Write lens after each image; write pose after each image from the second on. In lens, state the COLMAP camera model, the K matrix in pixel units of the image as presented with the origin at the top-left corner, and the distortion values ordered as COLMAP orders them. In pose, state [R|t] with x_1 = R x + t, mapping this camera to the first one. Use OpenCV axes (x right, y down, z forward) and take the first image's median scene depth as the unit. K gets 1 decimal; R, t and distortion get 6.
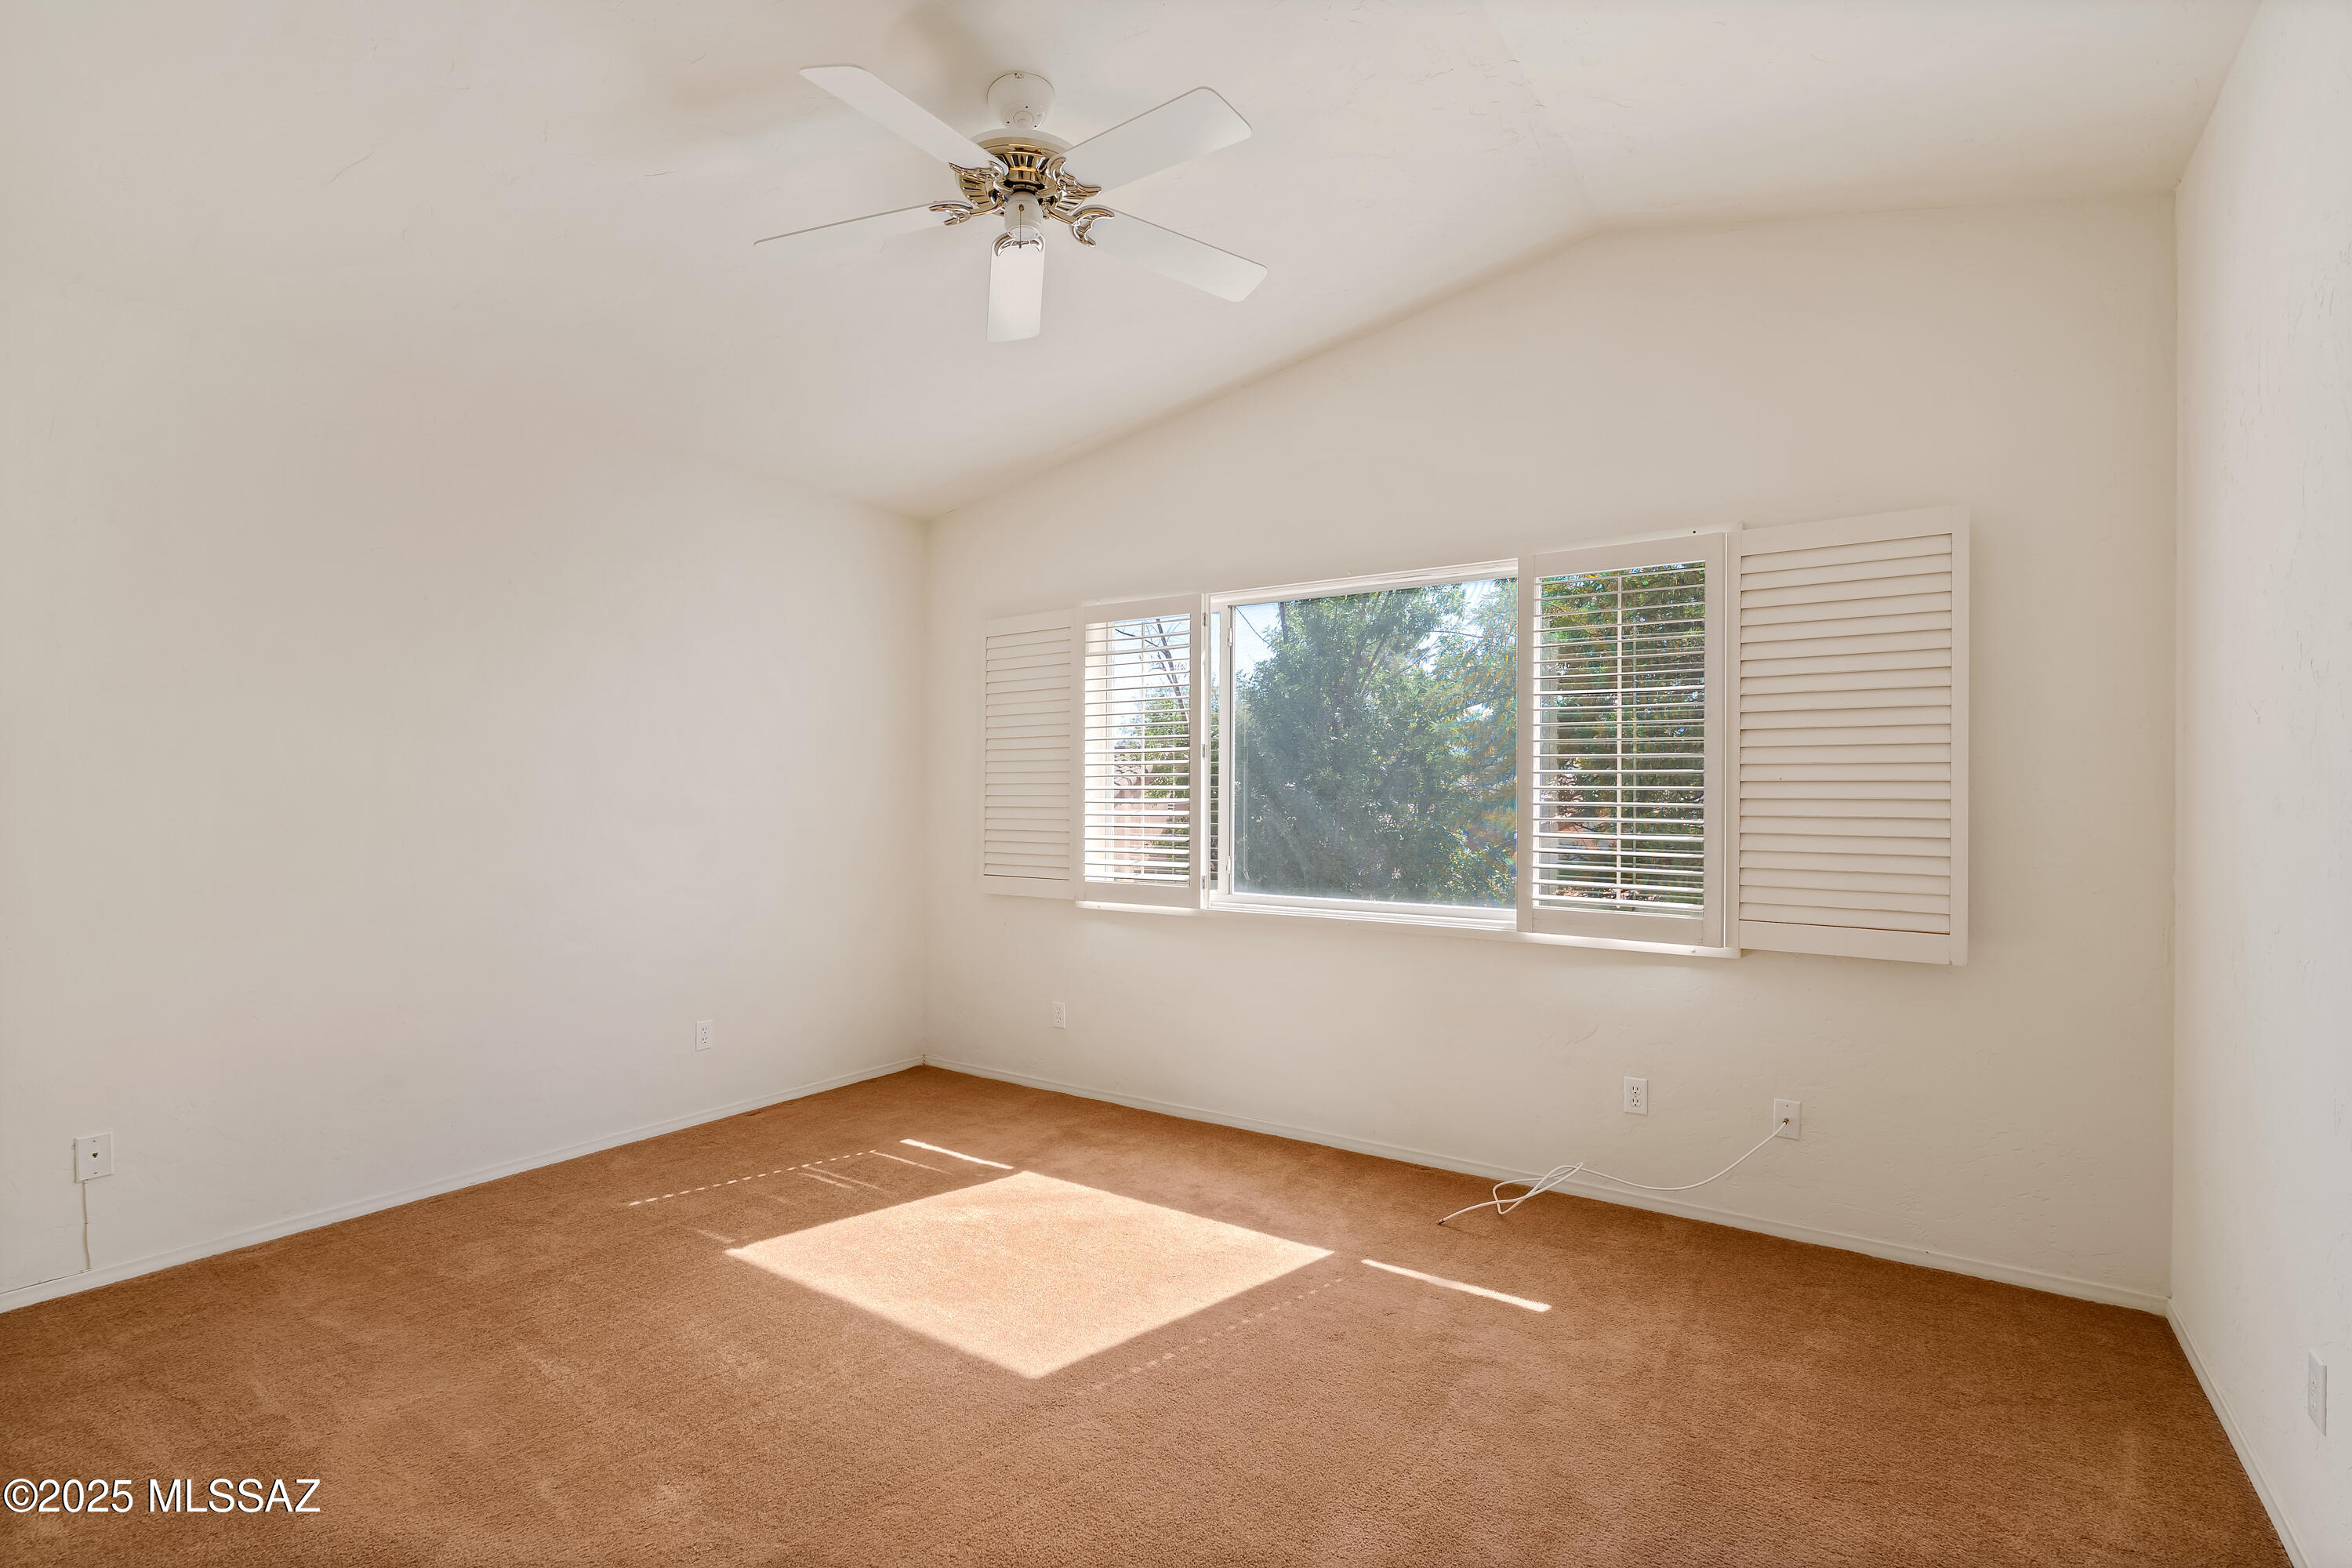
lens RADIAL K [[1084.6, 0, 1175.9], [0, 1084.6, 795.5], [0, 0, 1]] dist [-0.001171, 0.000275]
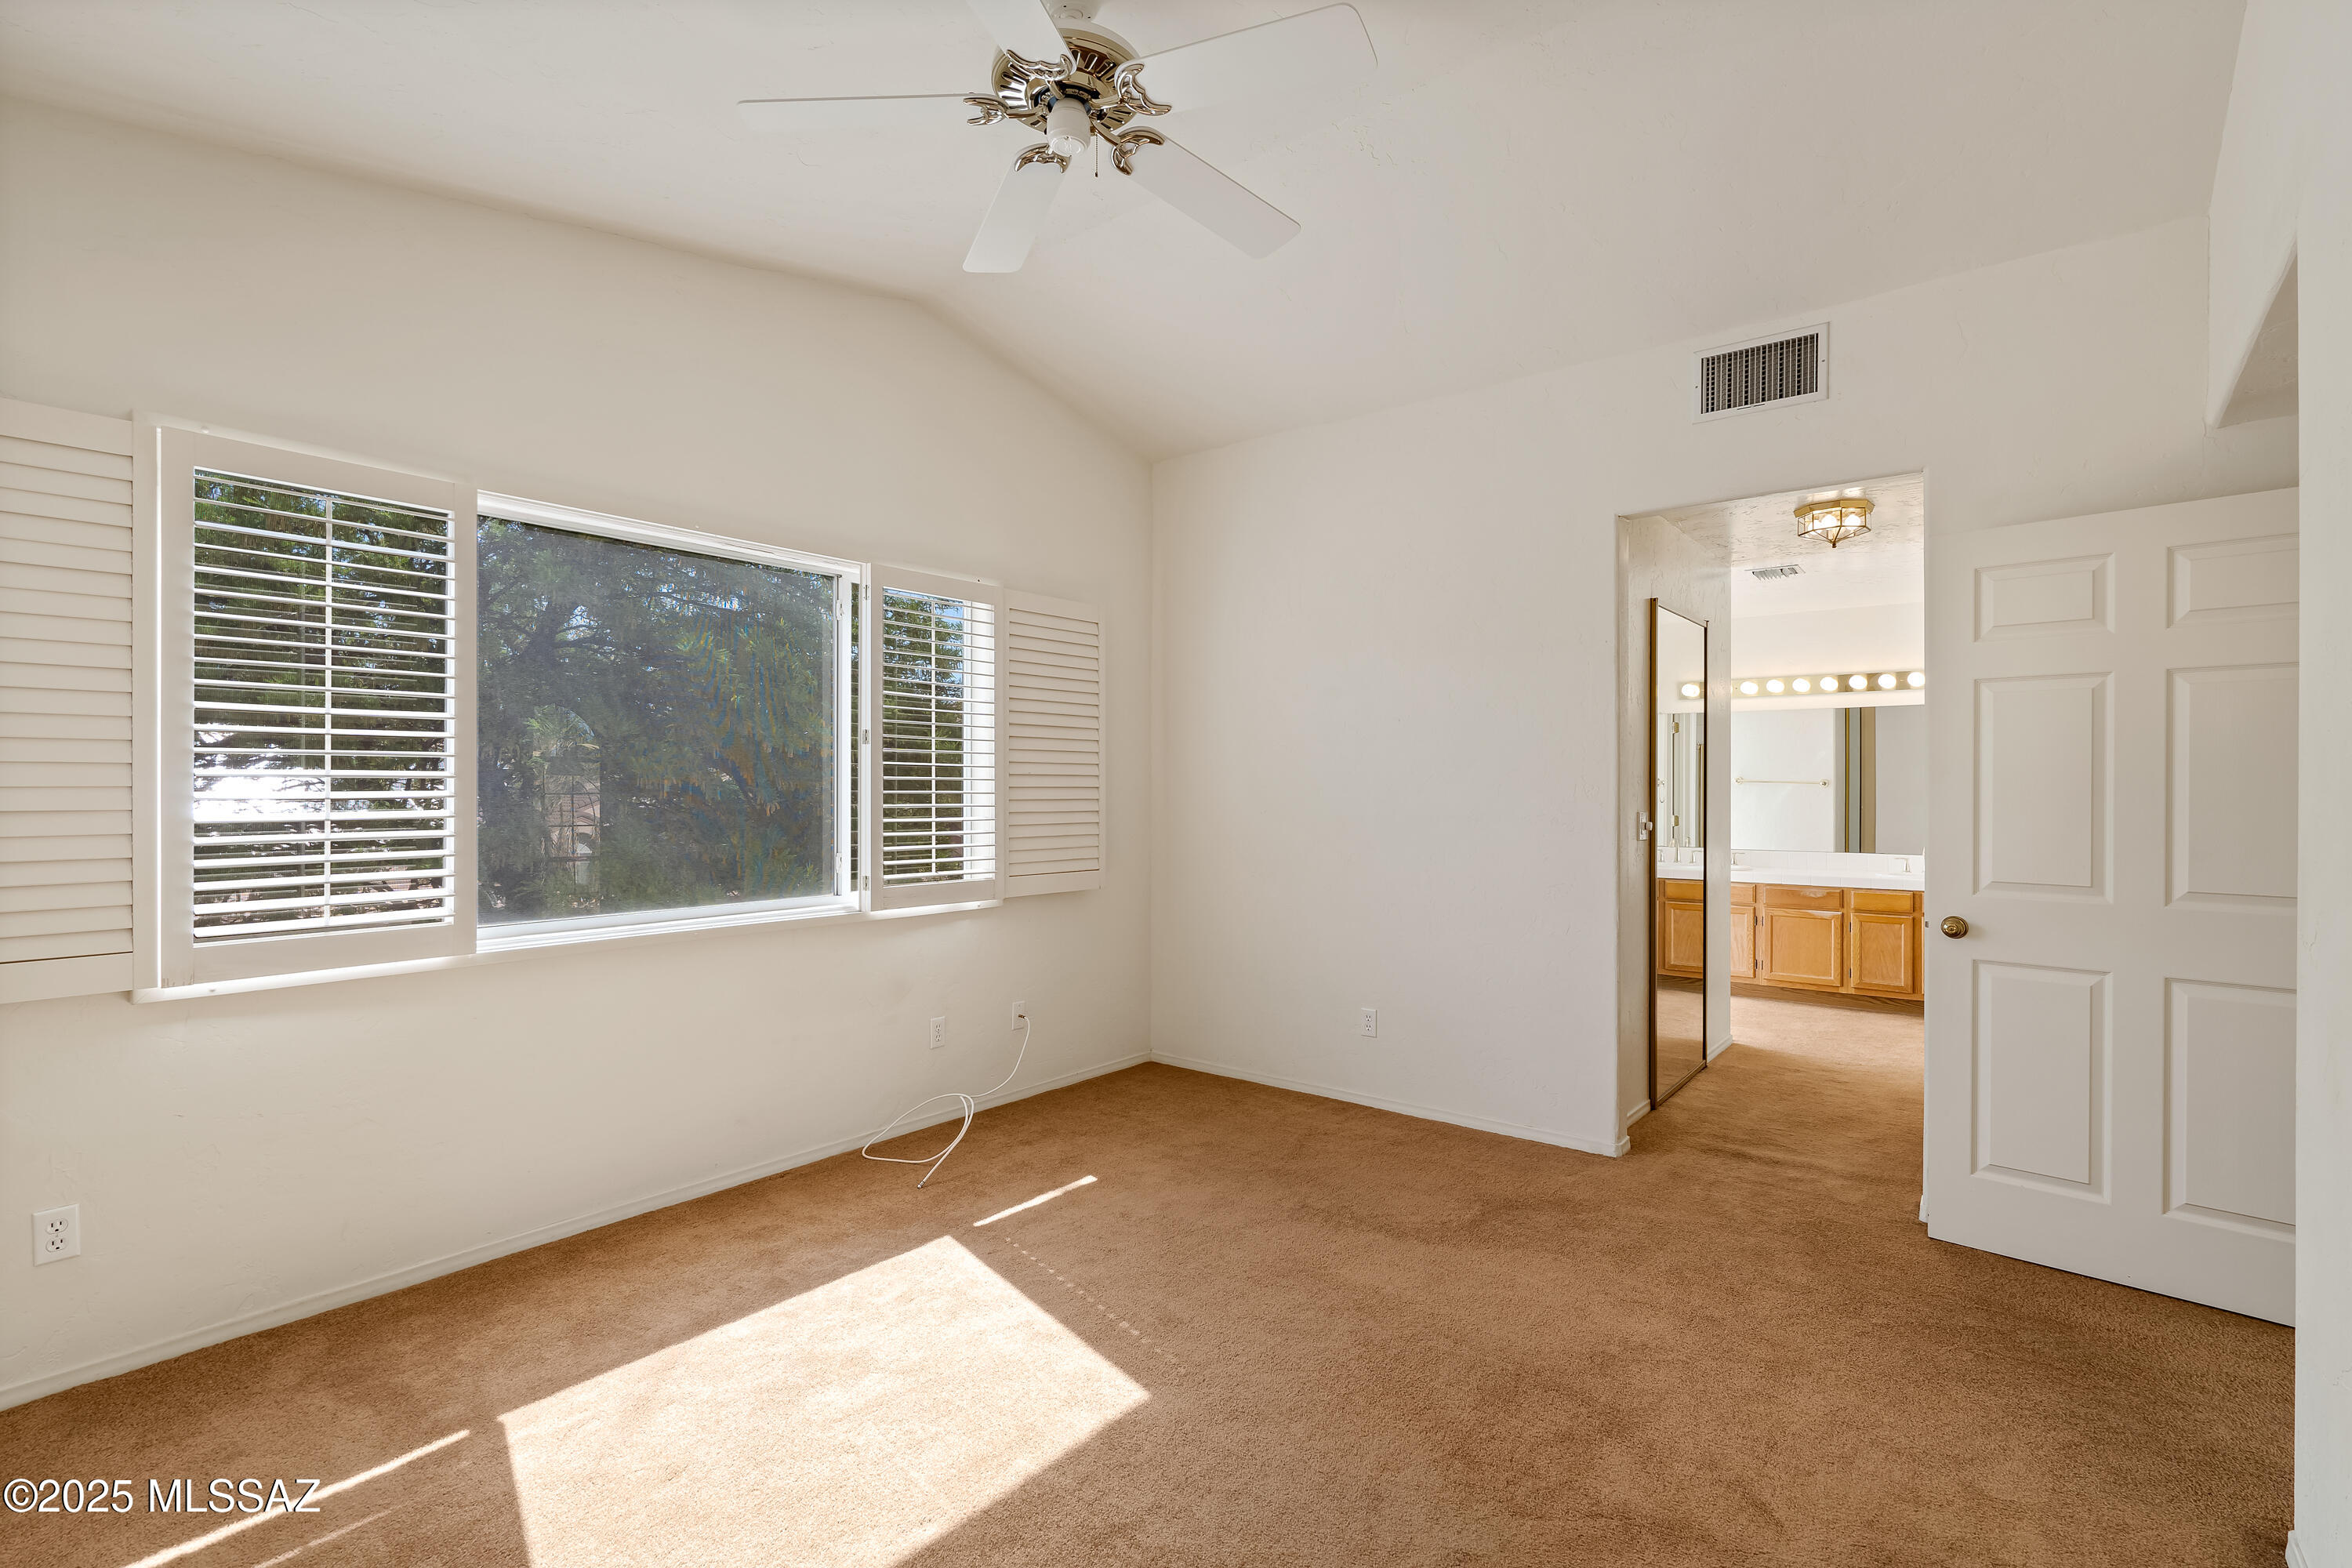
lens RADIAL K [[1078.3, 0, 1174.6], [0, 1078.3, 792.7], [0, 0, 1]] dist [0.000969, 0.000174]
pose [[0.091625, -0.008253, 0.995759, -0.801891], [0.000681, 0.999966, 0.008225, -0.001038], [-0.995793, -0.000075, 0.091627, 0.668267]]
